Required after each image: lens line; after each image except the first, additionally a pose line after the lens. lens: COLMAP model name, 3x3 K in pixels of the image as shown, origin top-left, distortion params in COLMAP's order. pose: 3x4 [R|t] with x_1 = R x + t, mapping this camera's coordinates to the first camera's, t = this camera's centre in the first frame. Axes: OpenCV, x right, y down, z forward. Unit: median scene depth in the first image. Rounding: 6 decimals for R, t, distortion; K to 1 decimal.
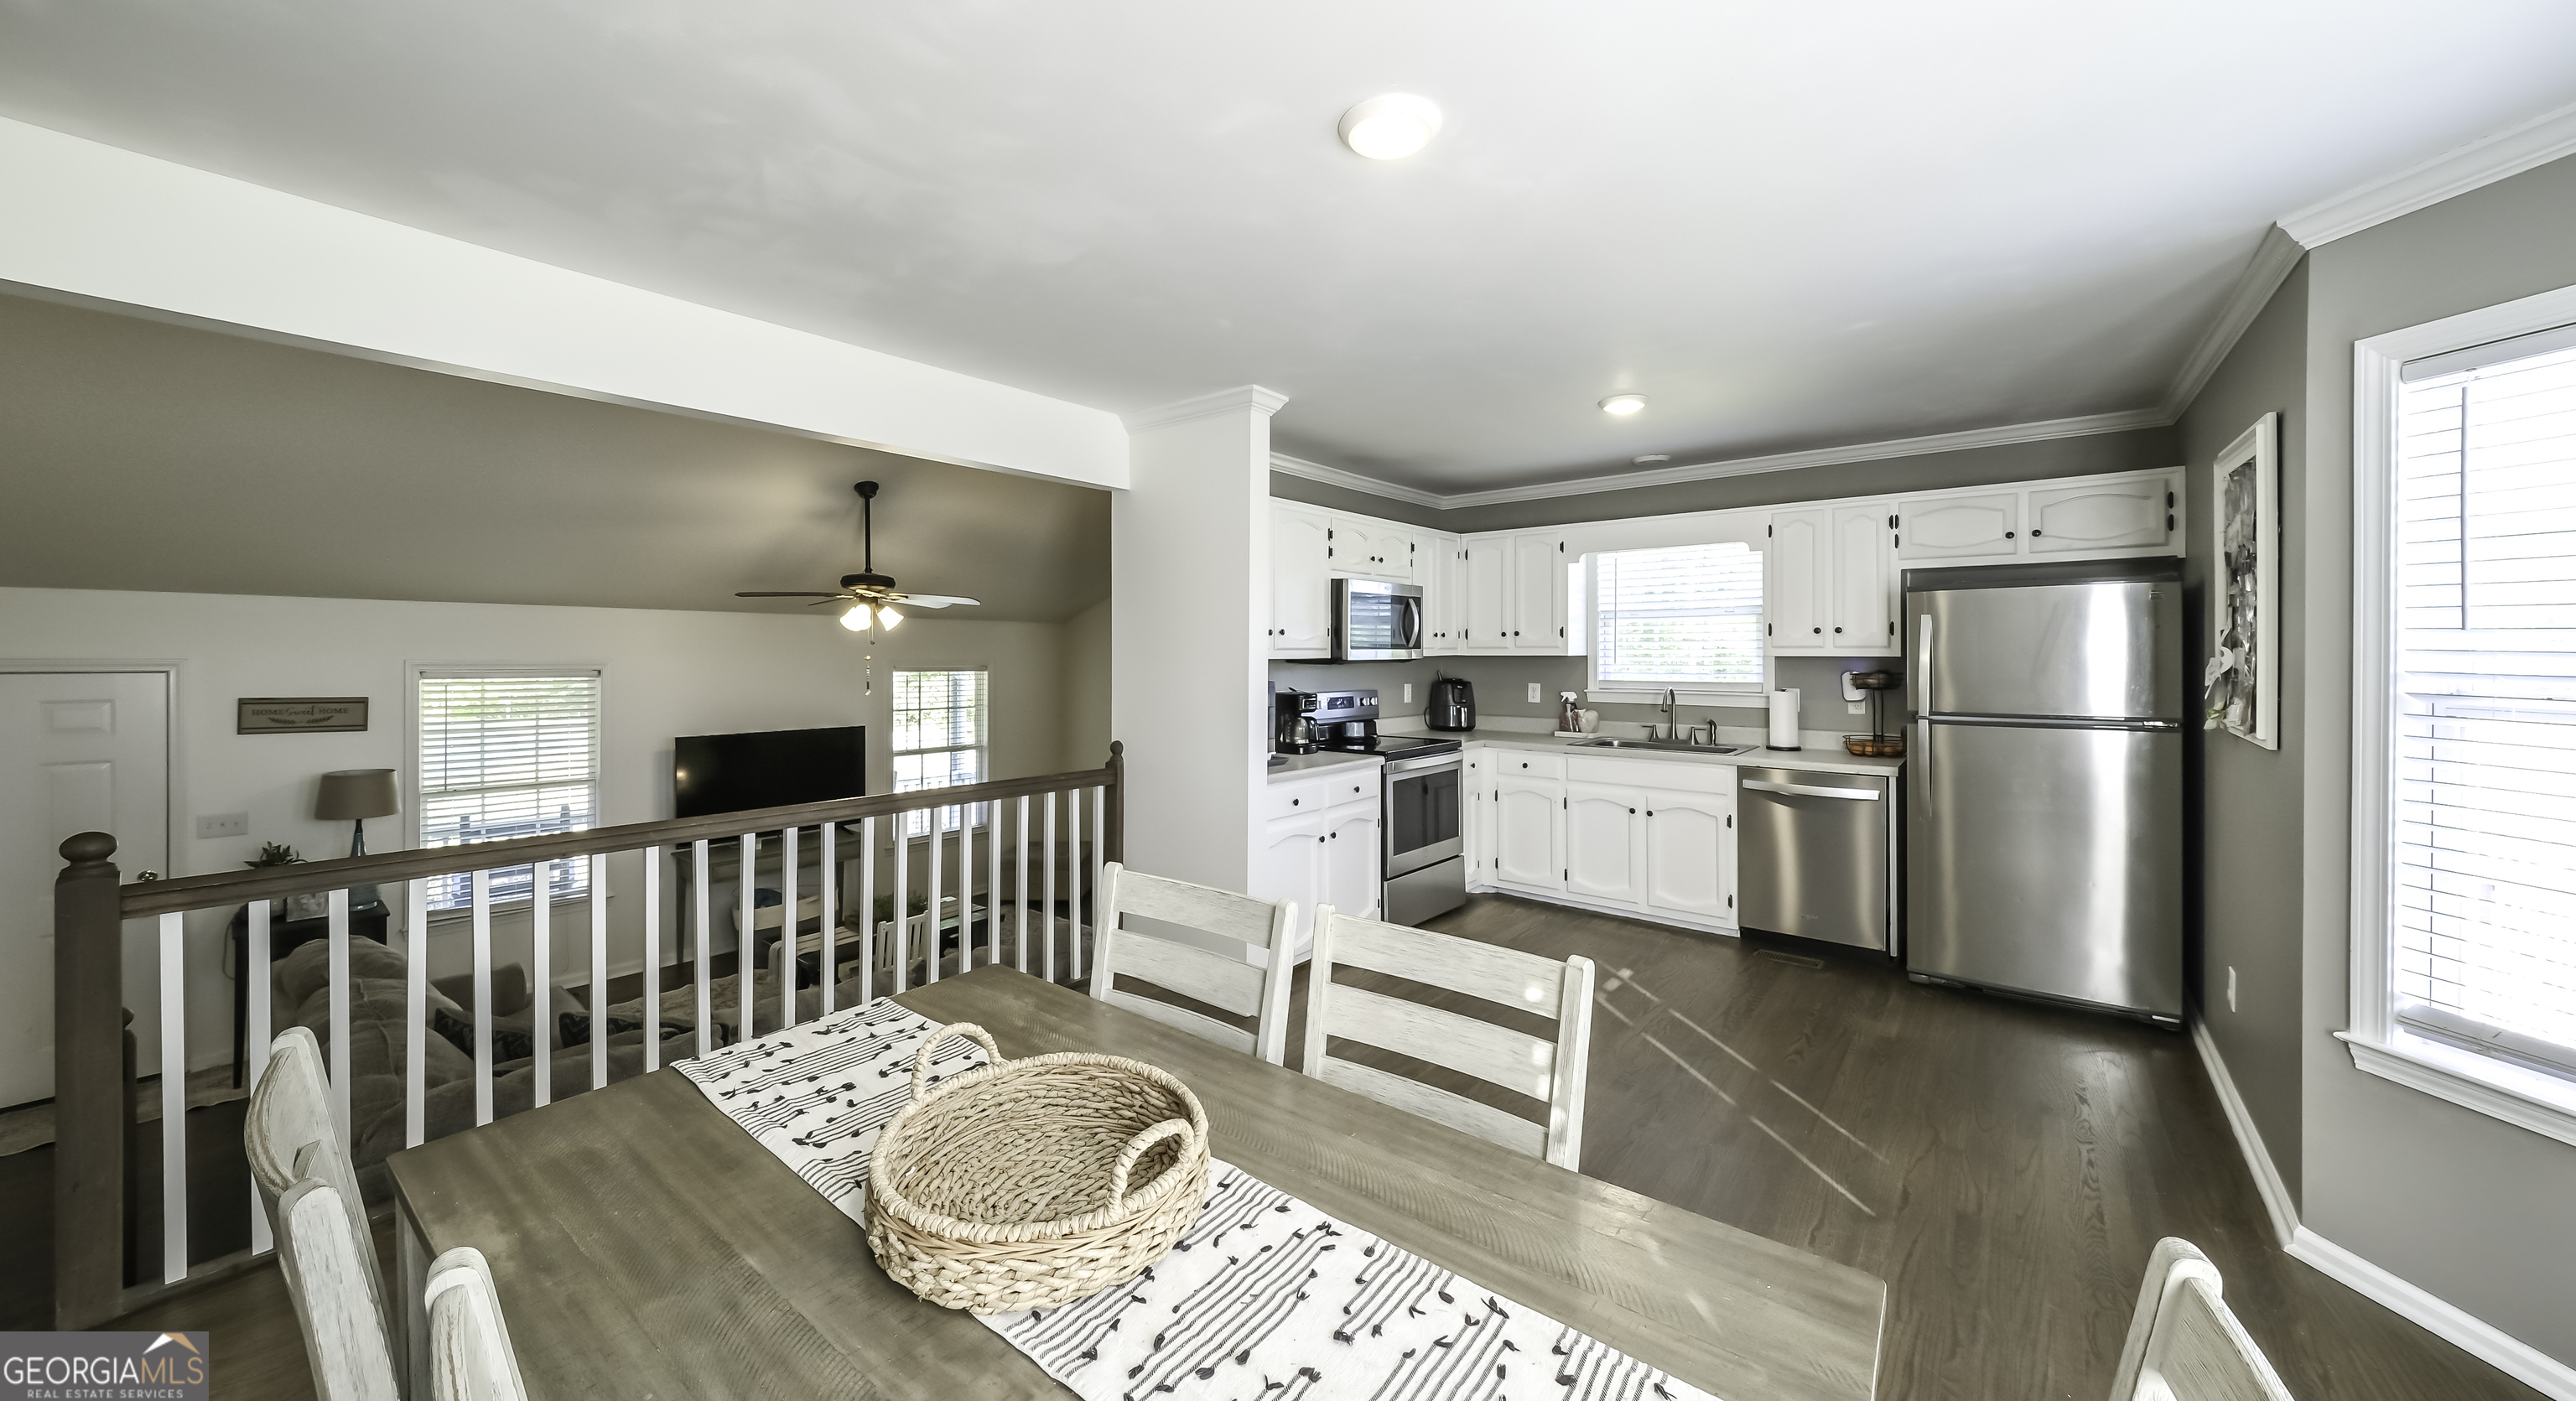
lens RADIAL K [[888.1, 0, 1249.9], [0, 888.1, 647.3], [0, 0, 1]] dist [0.000232, -0.000035]
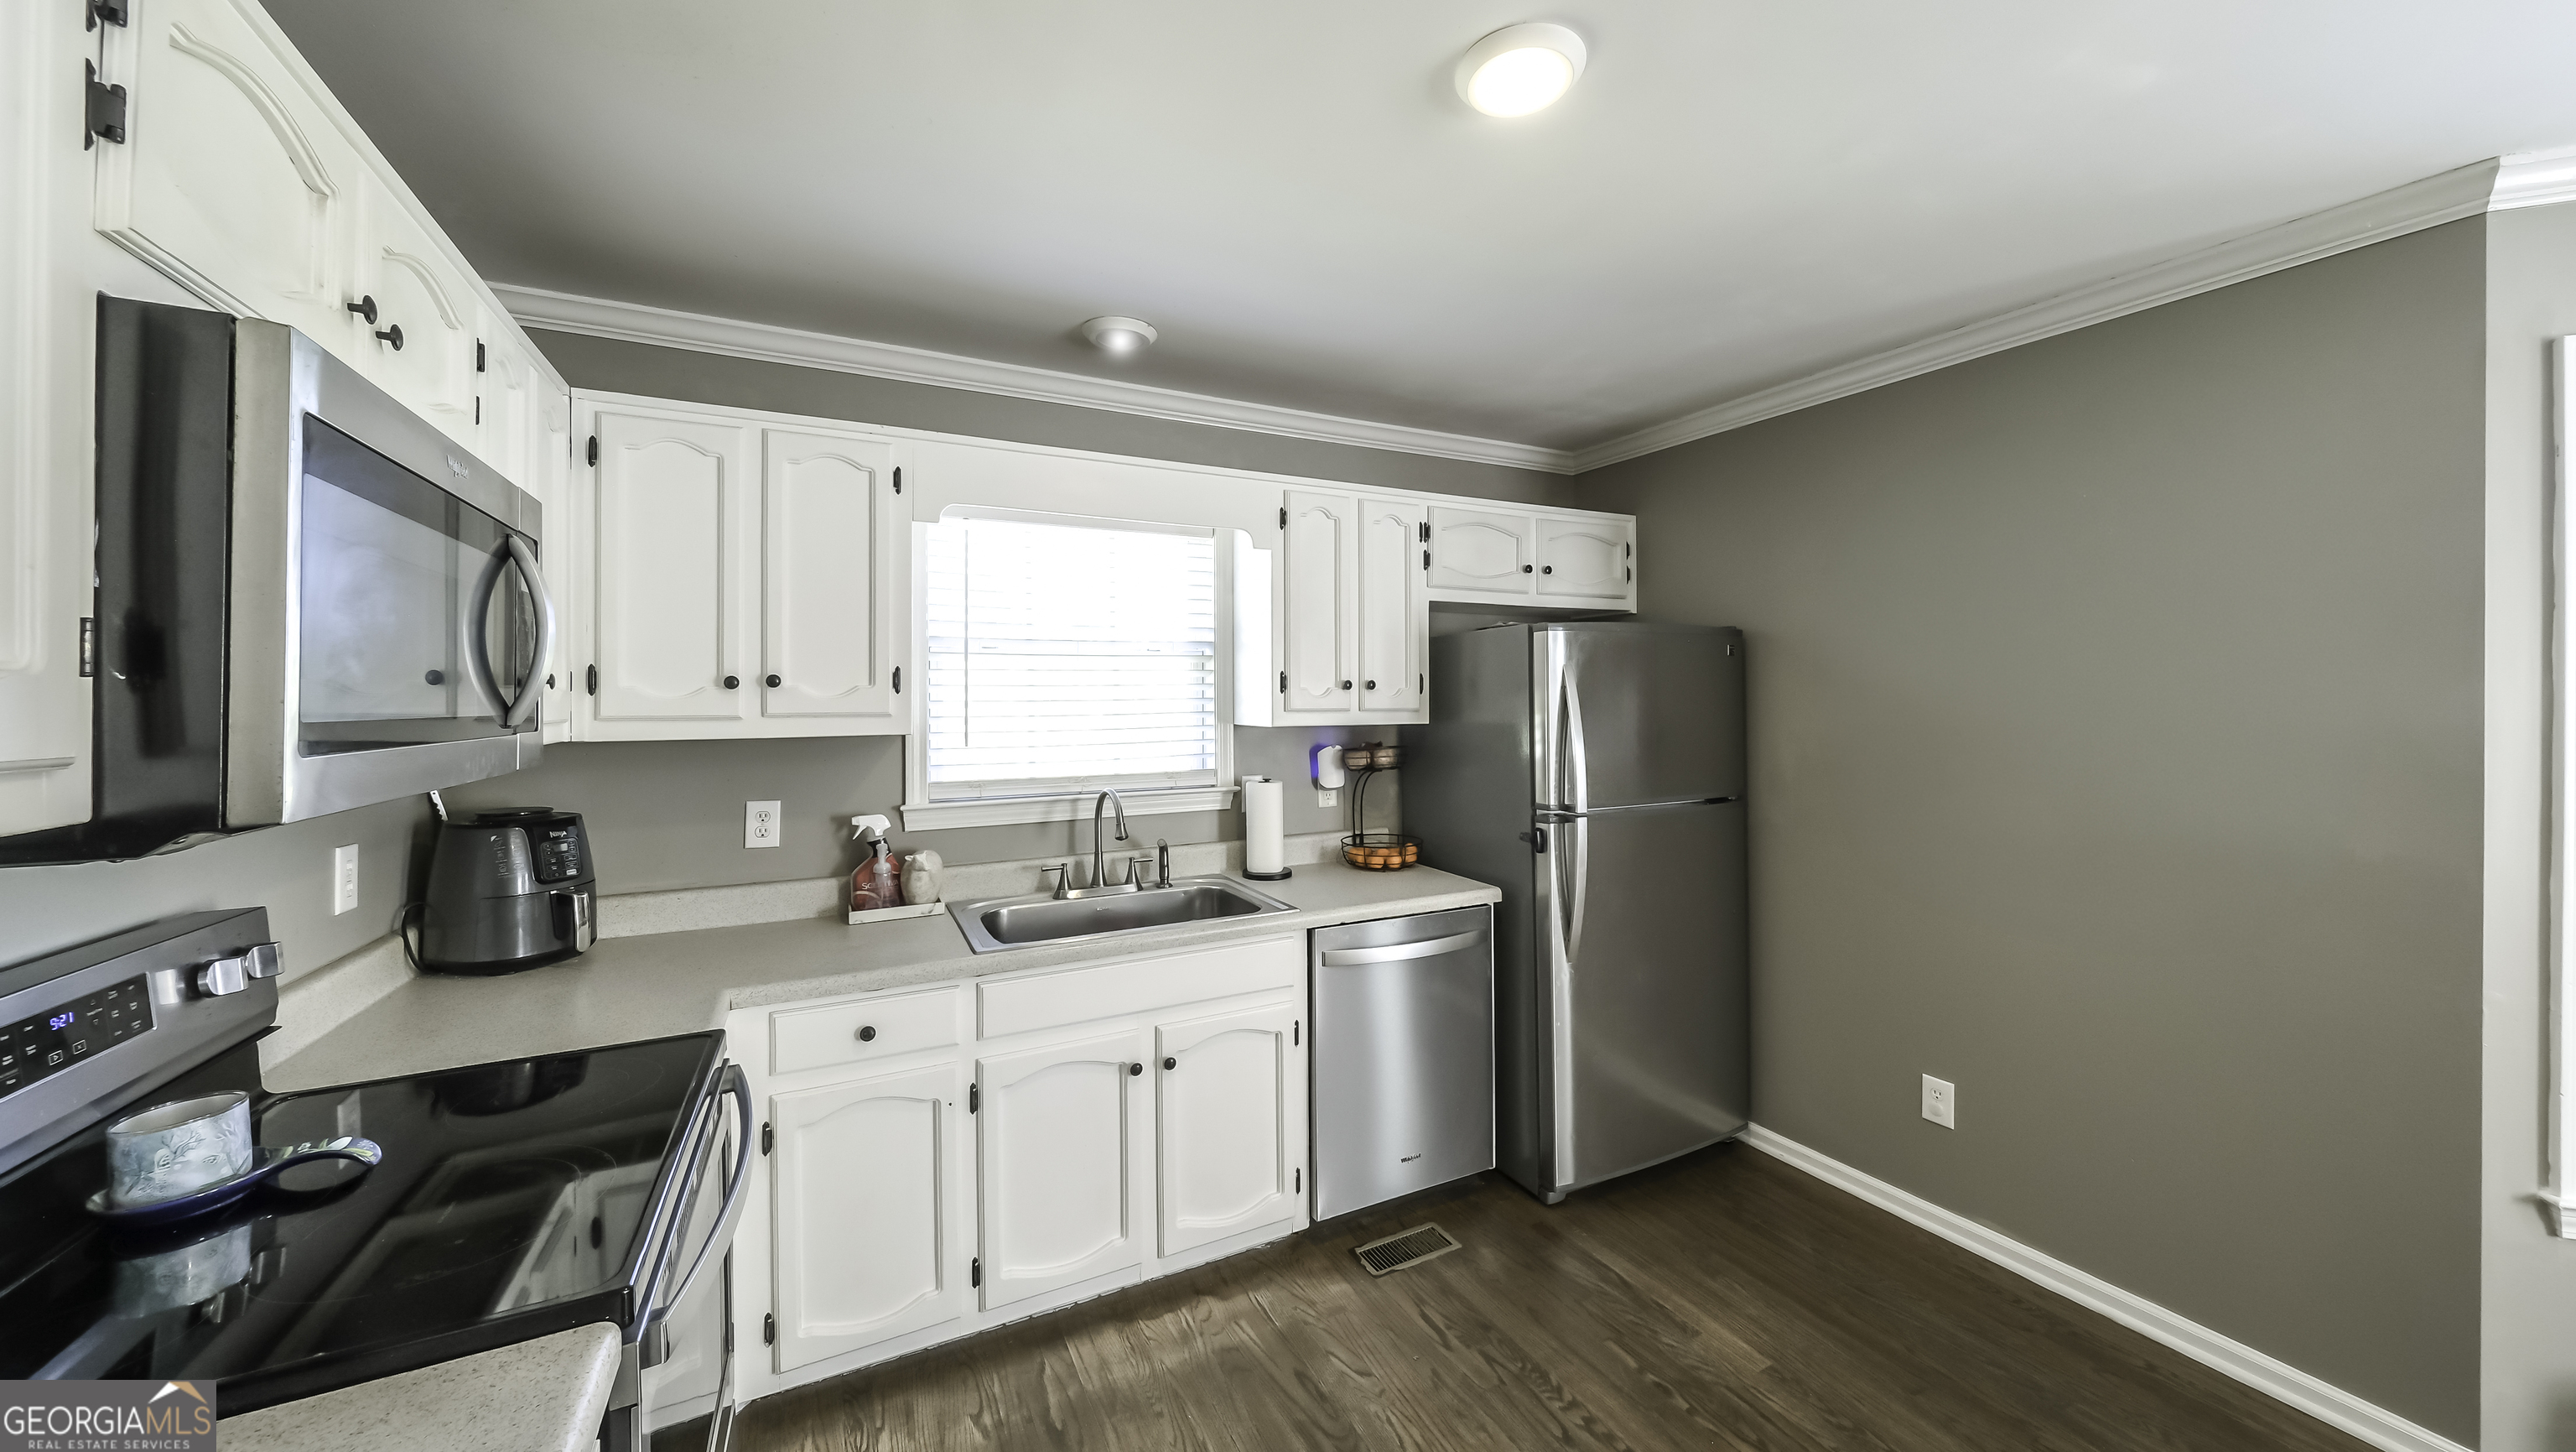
lens RADIAL K [[900.1, 0, 1288.7], [0, 900.1, 698.9], [0, 0, 1]] dist [-0.000209, -0.000015]
pose [[0.376744, 0.000726, 0.926317, 0.026518], [0.002003, 0.999997, -0.001598, -0.008211], [-0.926315, 0.002458, 0.376742, 0.771492]]
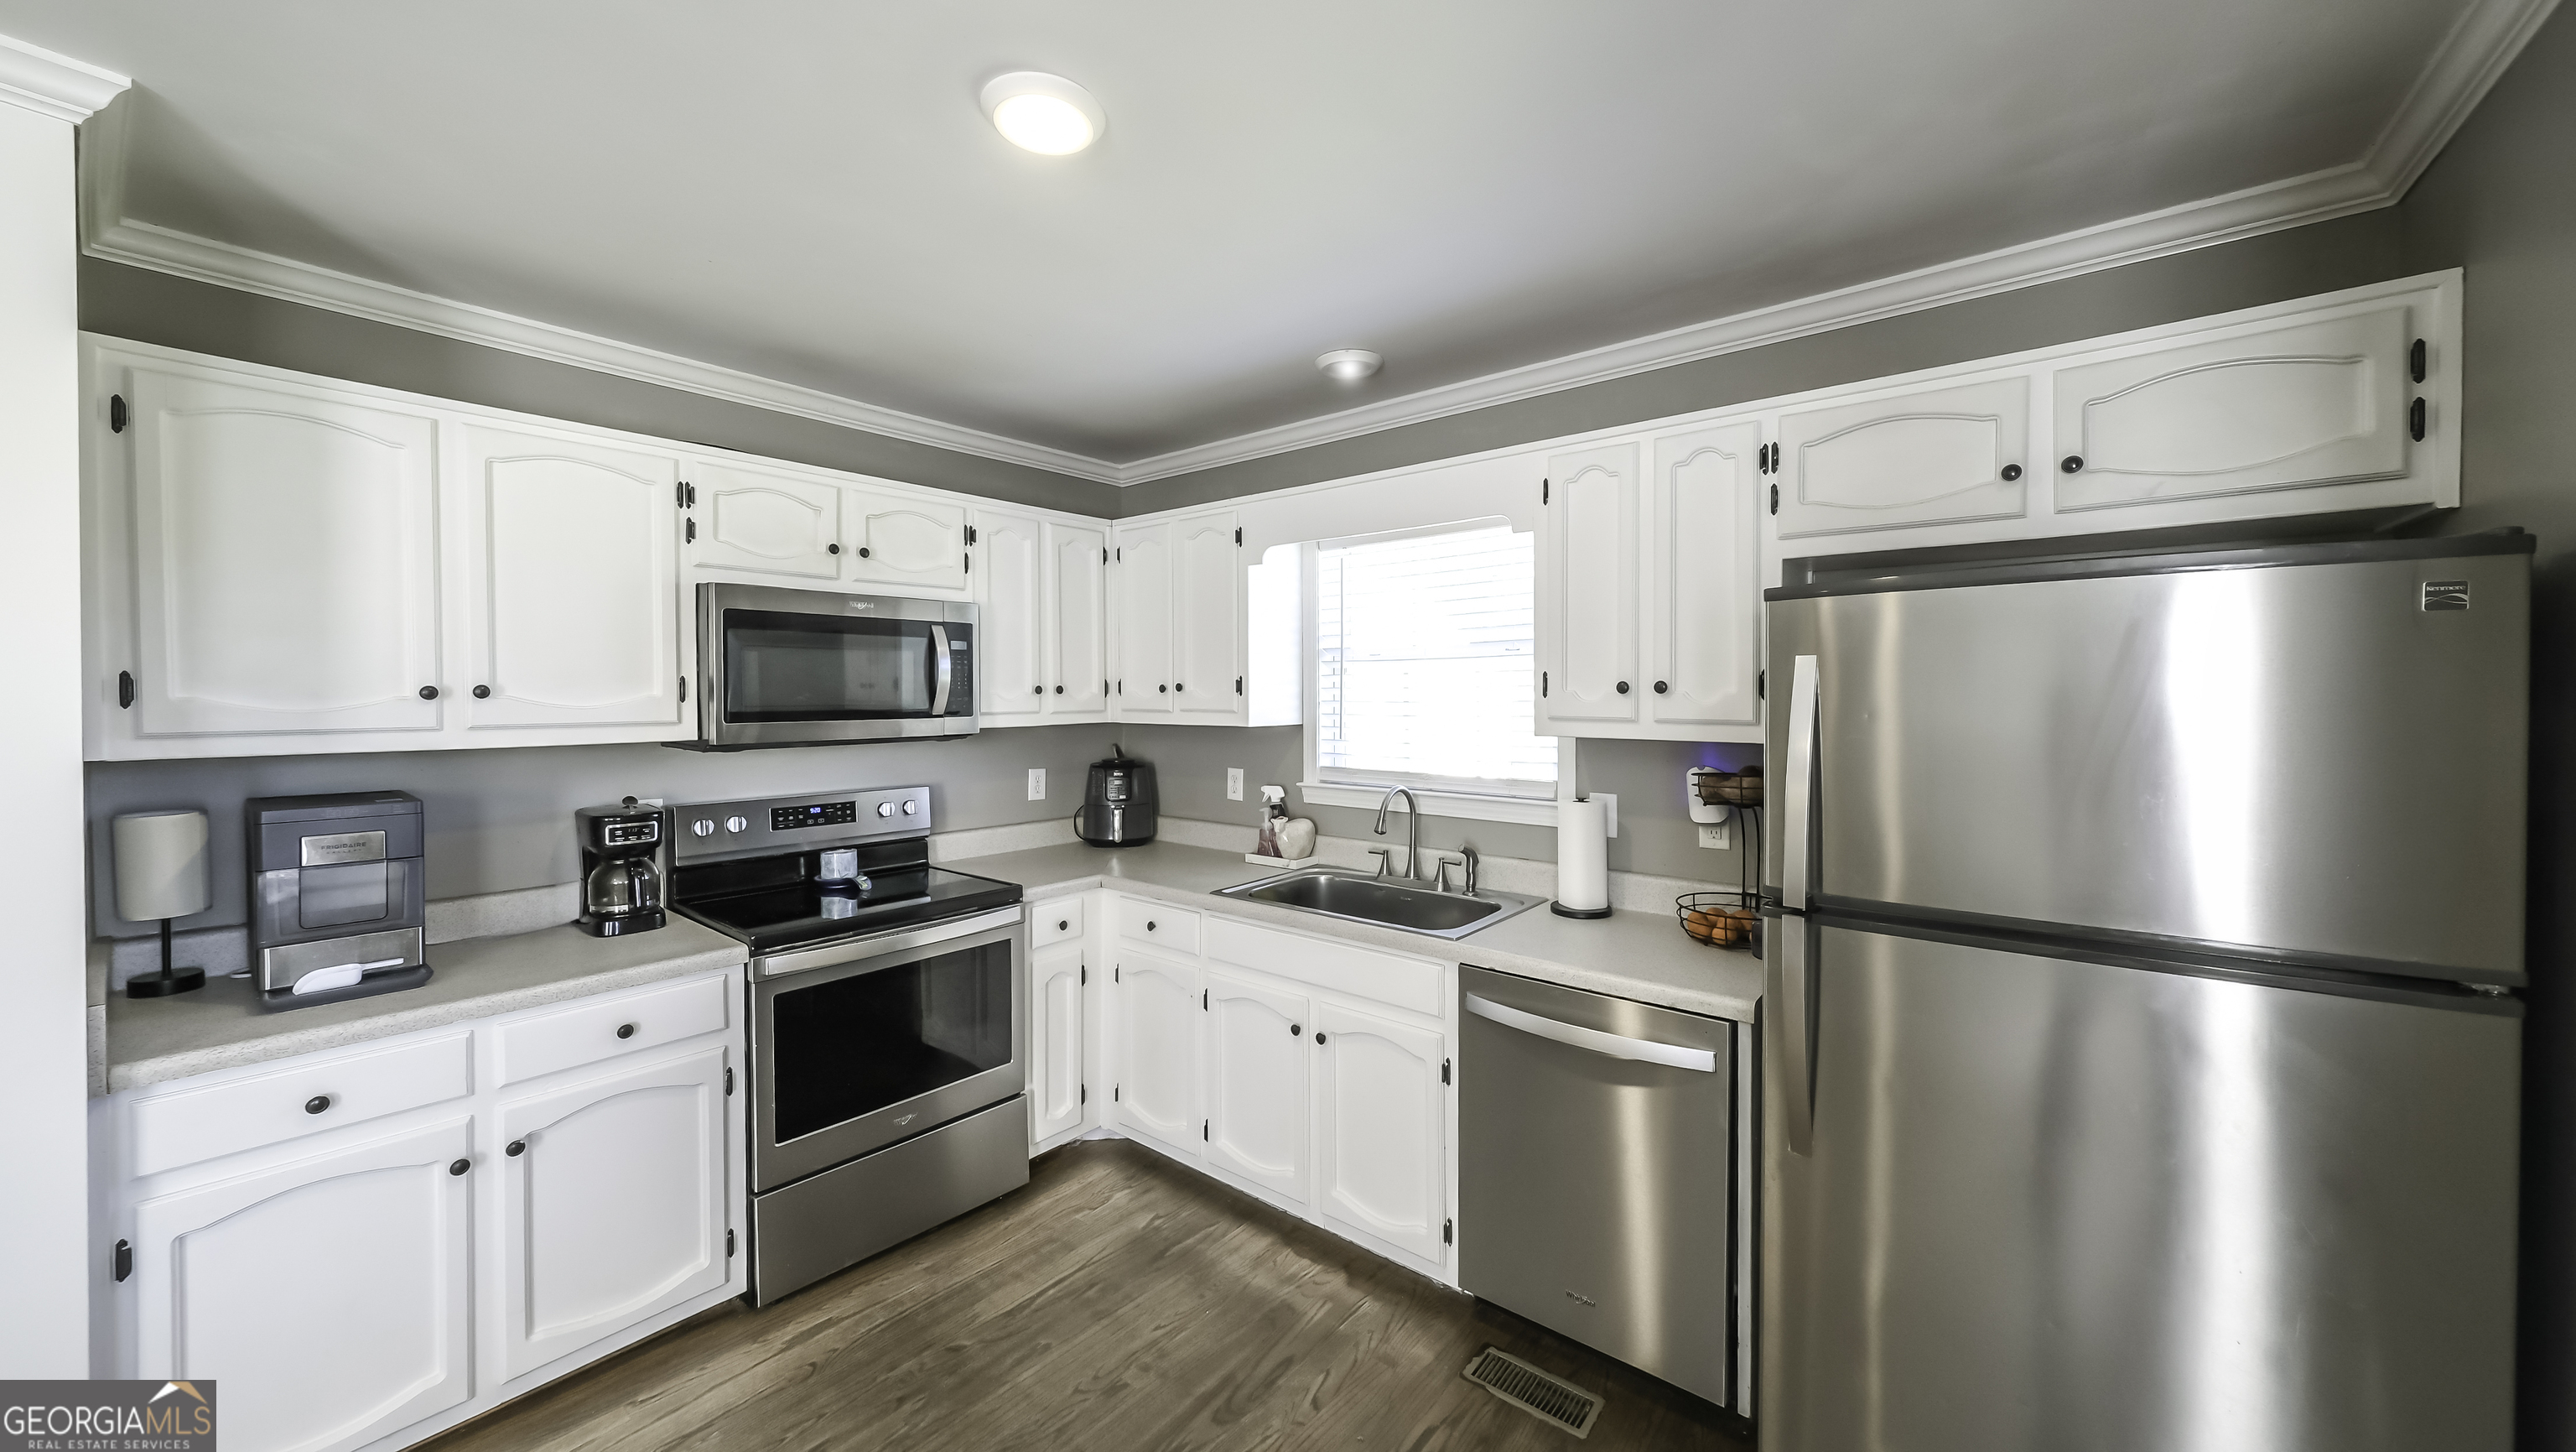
lens RADIAL K [[908.3, 0, 1264.3], [0, 908.3, 705.0], [0, 0, 1]] dist [0.001187, 0.000079]
pose [[0.999841, -0.000508, 0.017800, 0.414856], [0.000191, 0.999842, 0.017798, -0.017610], [-0.017806, -0.017792, 0.999683, 0.481568]]
